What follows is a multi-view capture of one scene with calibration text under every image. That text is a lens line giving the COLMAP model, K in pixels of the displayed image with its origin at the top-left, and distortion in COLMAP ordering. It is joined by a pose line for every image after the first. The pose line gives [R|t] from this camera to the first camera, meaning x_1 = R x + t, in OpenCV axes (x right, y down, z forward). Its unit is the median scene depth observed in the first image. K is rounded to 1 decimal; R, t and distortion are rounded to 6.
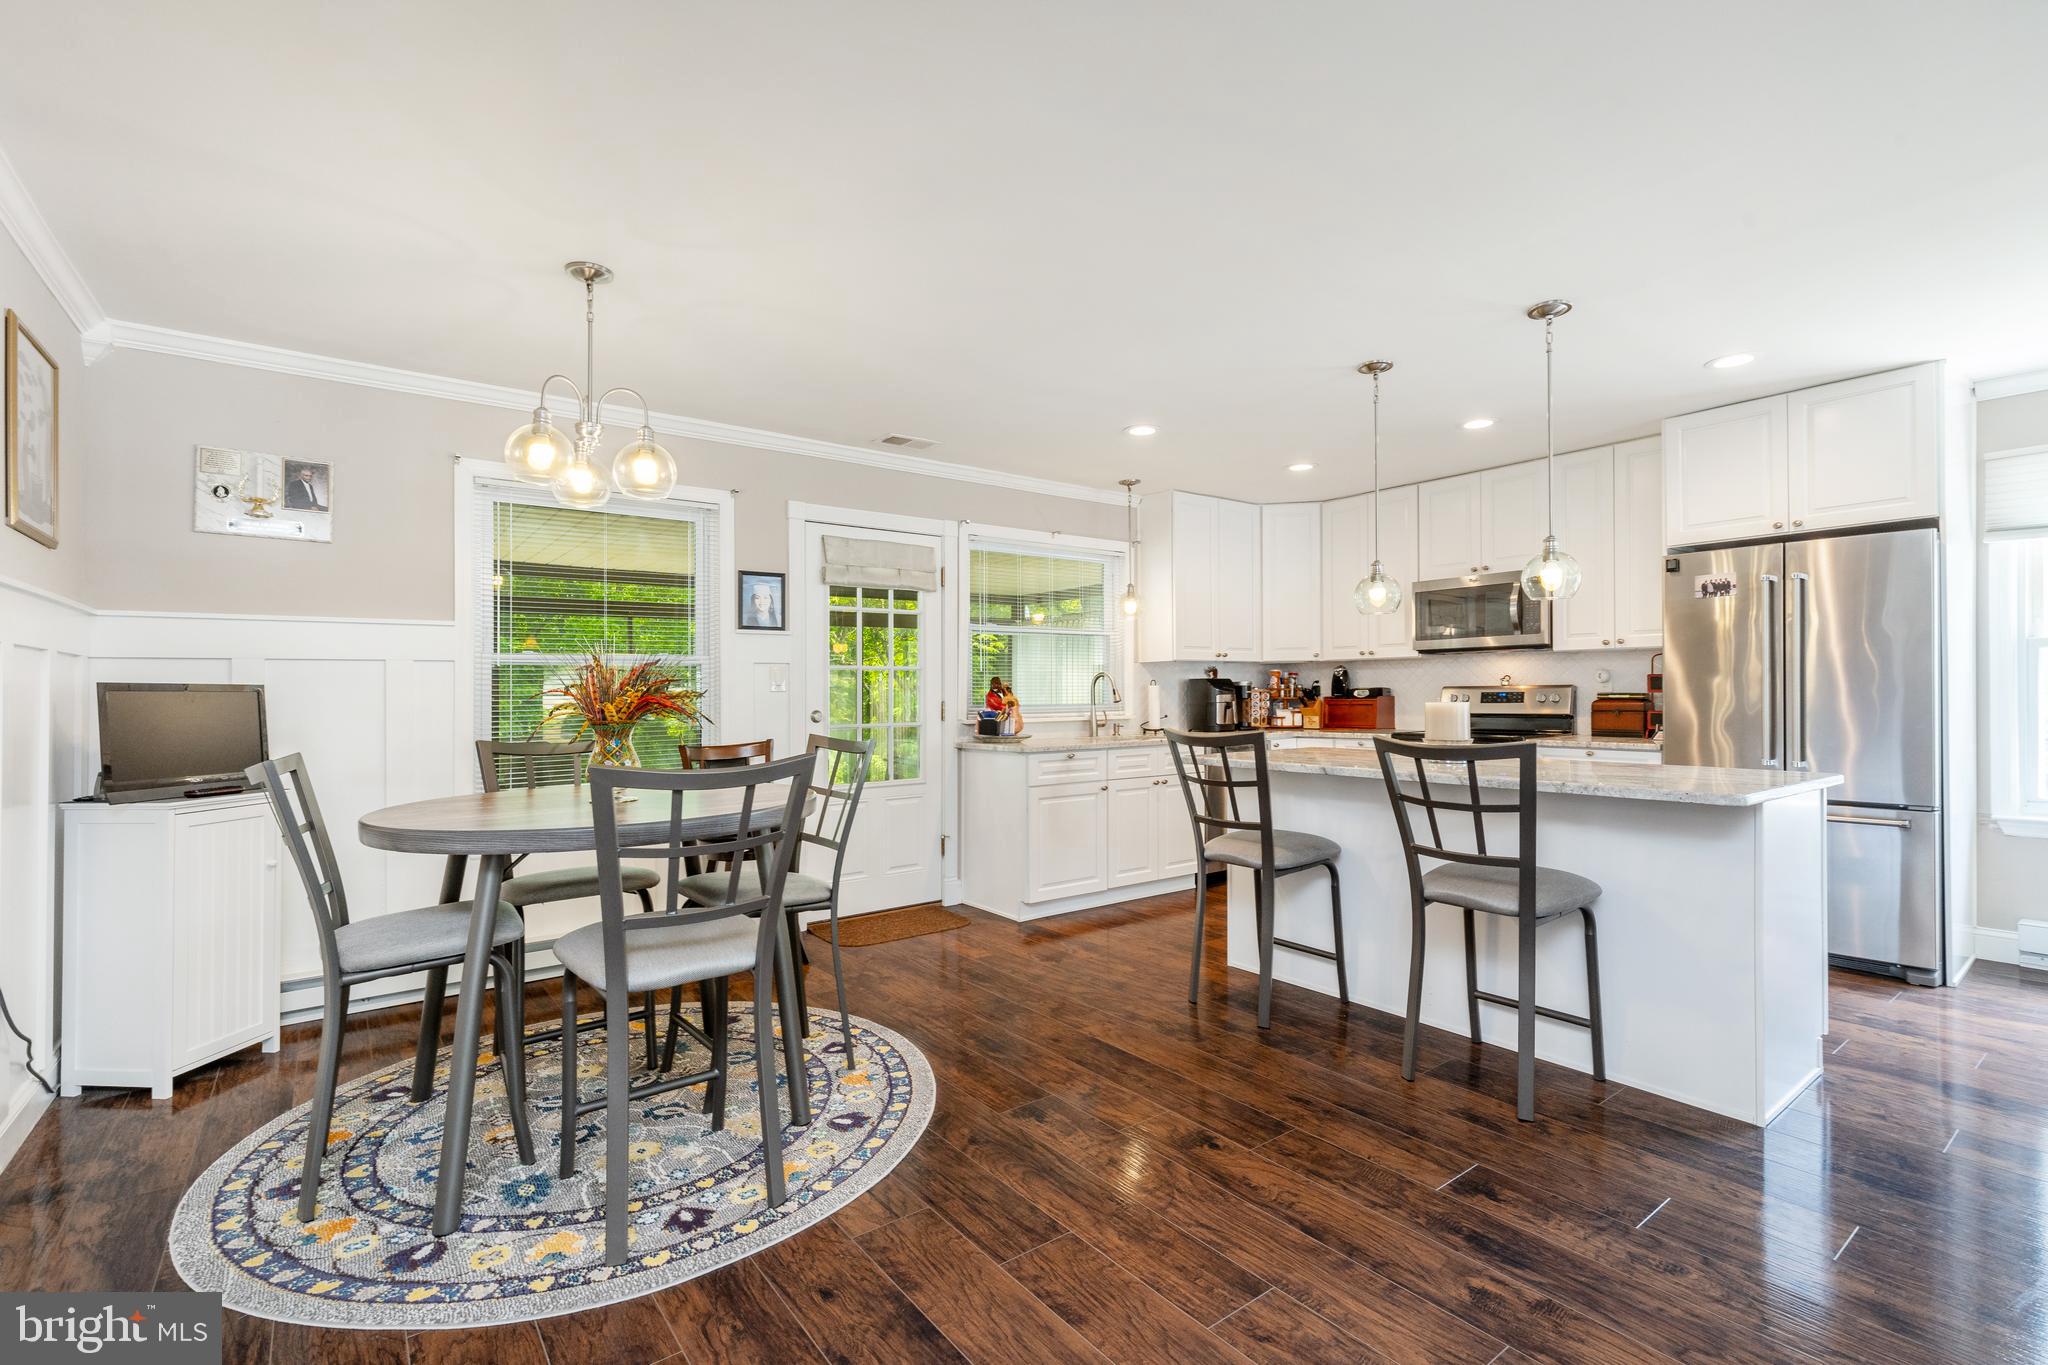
lens RADIAL K [[907.4, 0, 1028.0], [0, 907.4, 684.8], [0, 0, 1]] dist [0.004676, -0.000397]
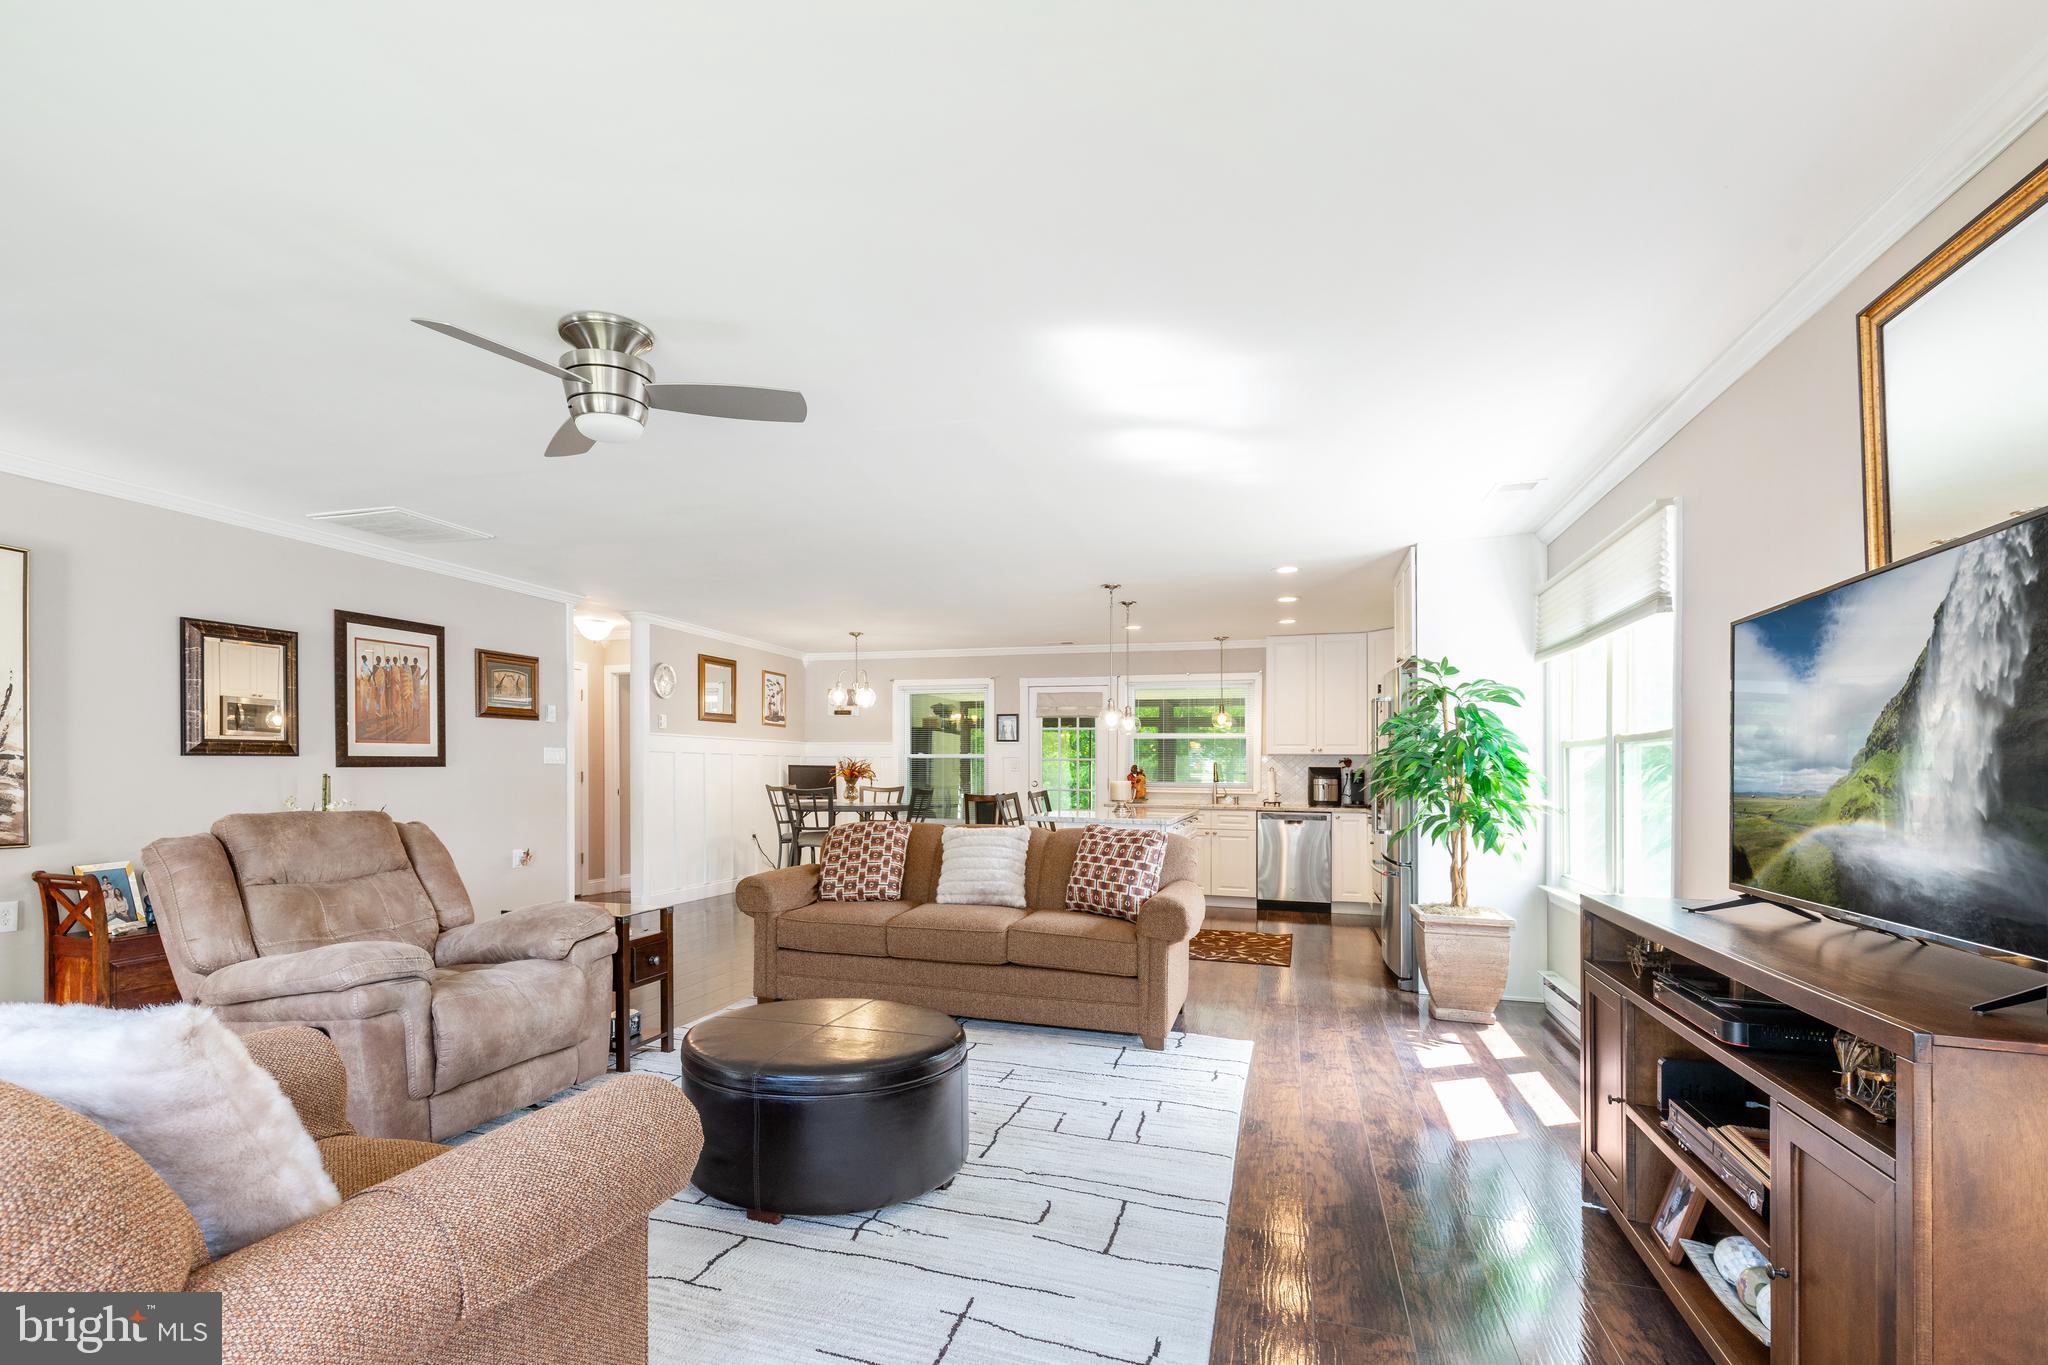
lens RADIAL K [[935.0, 0, 964.4], [0, 935.0, 765.0], [0, 0, 1]] dist [0.002289, 0.000471]
pose [[0.559129, 0.009301, -0.829029, 1.317342], [-0.010793, 0.999934, 0.003939, -0.012199], [0.829011, 0.006746, 0.559192, -0.269116]]
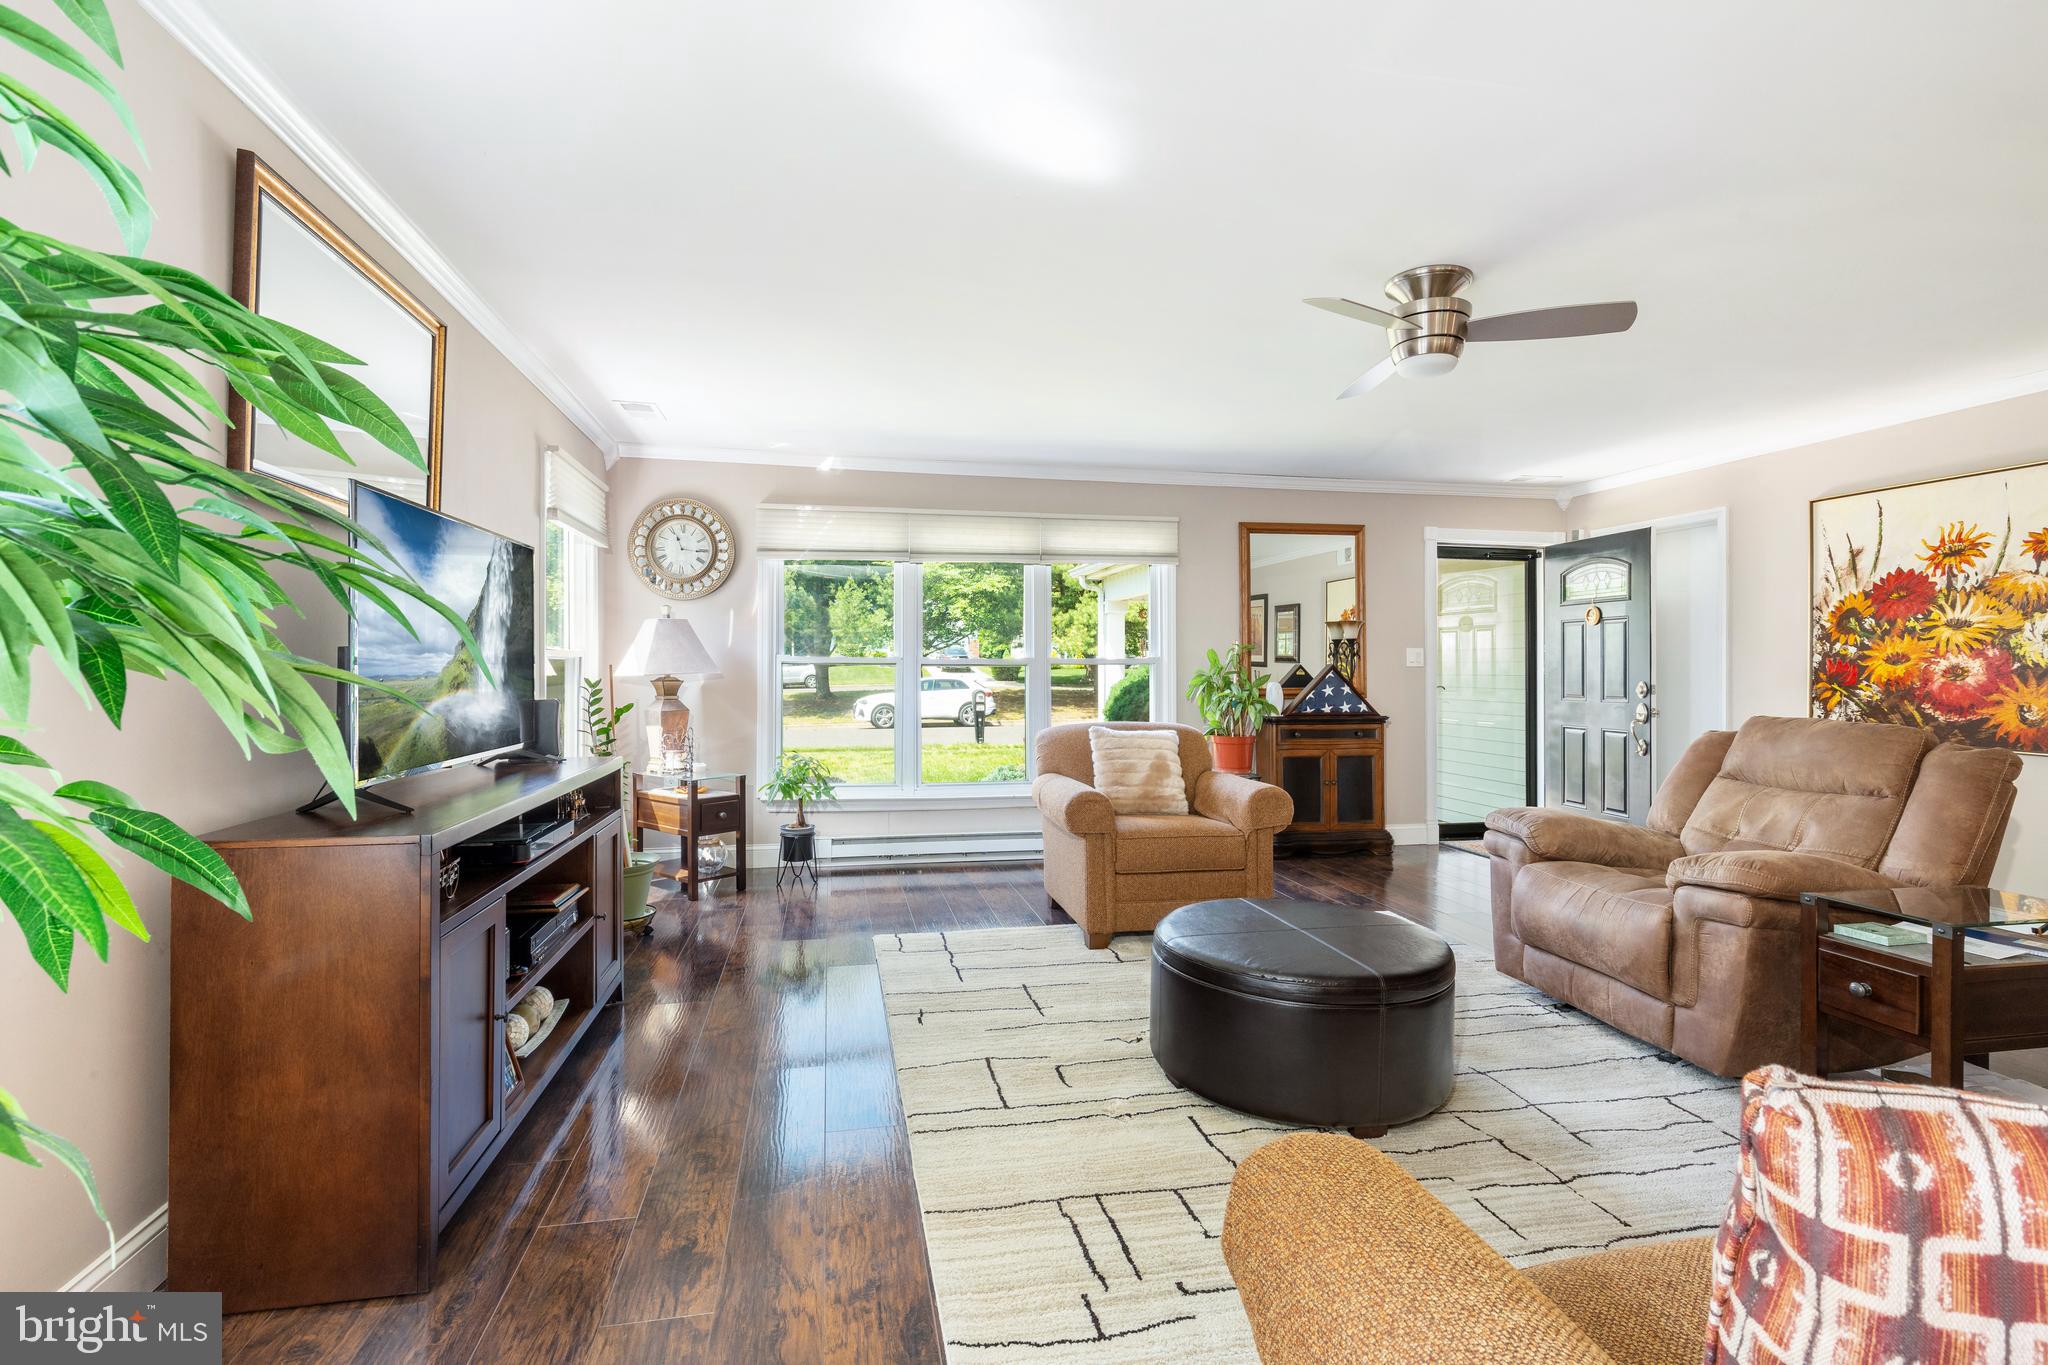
lens RADIAL K [[924.9, 0, 1000.2], [0, 924.9, 670.6], [0, 0, 1]] dist [0.001369, -0.000117]
pose [[-0.897154, 0.003881, 0.441701, 0.733088], [0.000727, 0.999973, -0.007309, -0.000687], [-0.441717, -0.006237, -0.897133, 0.529232]]
